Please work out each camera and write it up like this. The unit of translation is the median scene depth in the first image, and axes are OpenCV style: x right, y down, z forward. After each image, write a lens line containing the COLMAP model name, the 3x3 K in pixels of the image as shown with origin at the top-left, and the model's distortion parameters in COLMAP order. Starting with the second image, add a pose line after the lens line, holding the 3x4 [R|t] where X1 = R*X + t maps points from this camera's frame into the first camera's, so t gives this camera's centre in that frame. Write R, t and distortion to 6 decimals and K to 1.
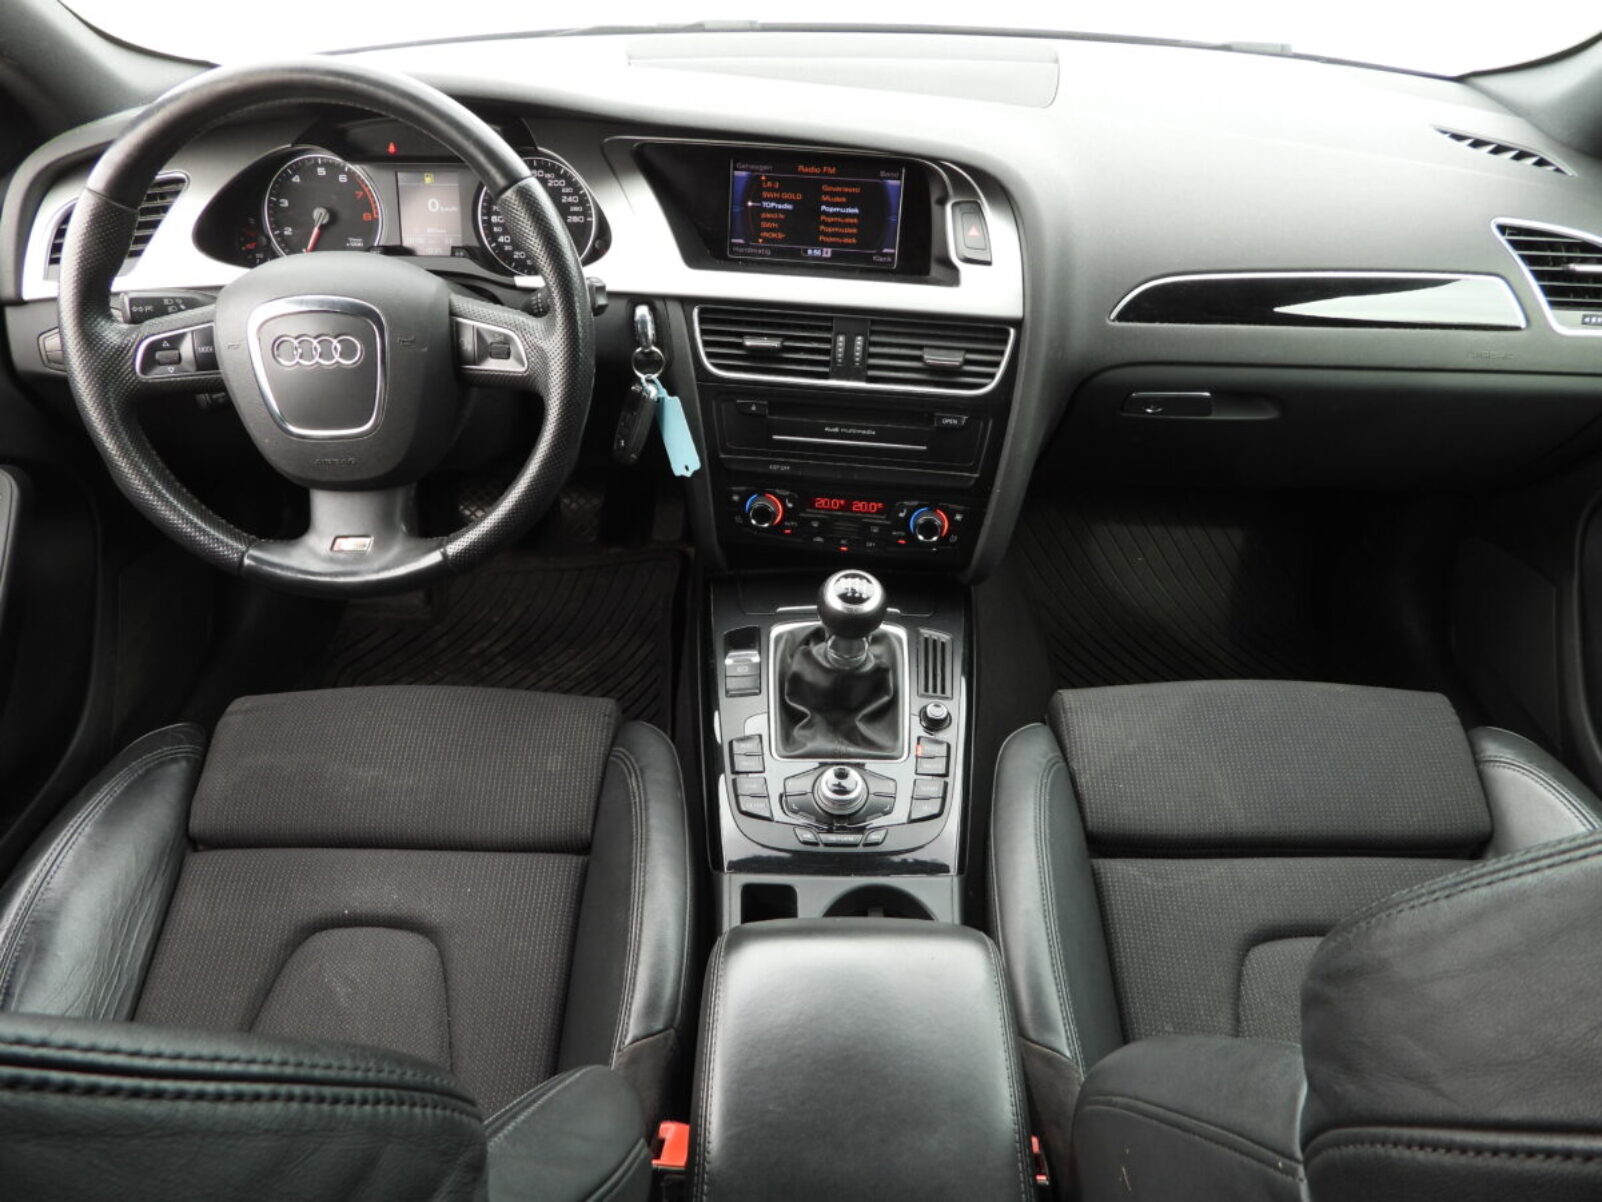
lens RADIAL K [[1123.2, 0, 798.8], [0, 1123.2, 604.7], [0, 0, 1]] dist [-0.019670, 0.000139]
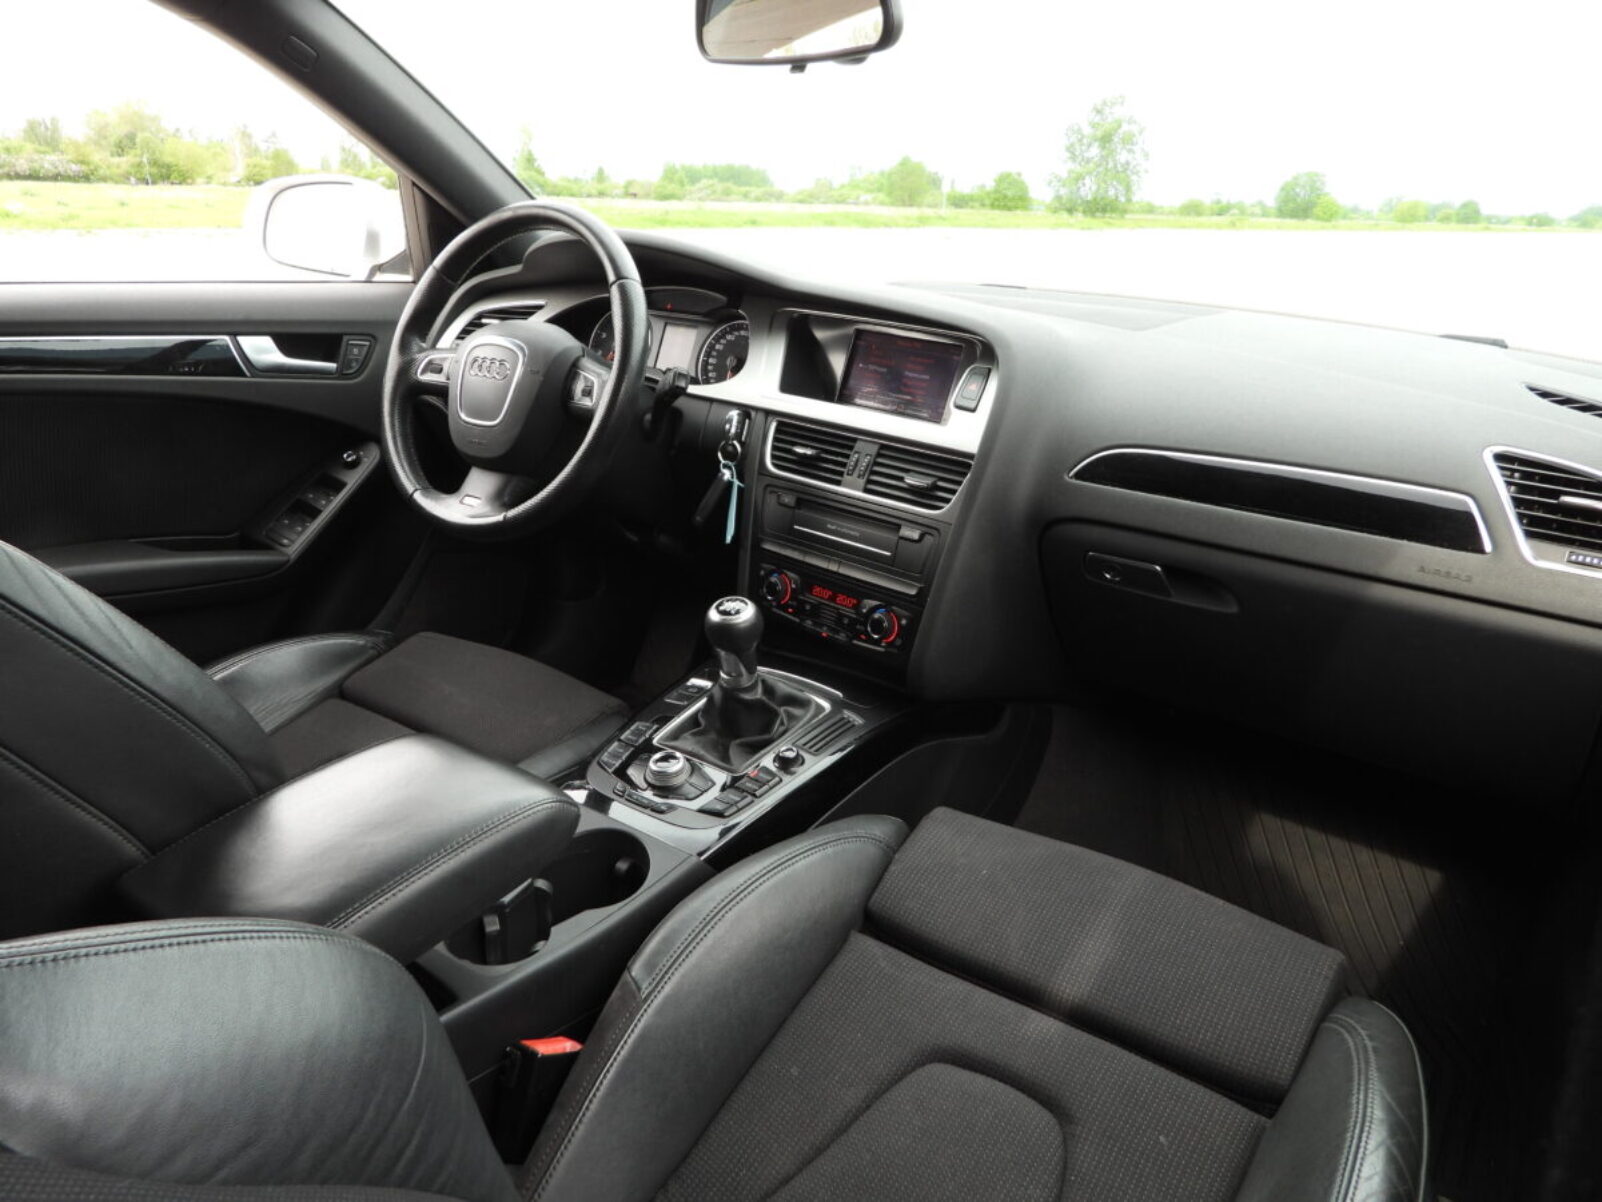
lens RADIAL K [[1123.2, 0, 803.6], [0, 1123.2, 599.3], [0, 0, 1]] dist [-0.019670, 0.000139]
pose [[0.820185, 0.220119, -0.528057, 0.667158], [-0.379305, 0.900210, -0.213892, 0.184271], [0.428280, 0.375725, 0.821831, 0.034505]]
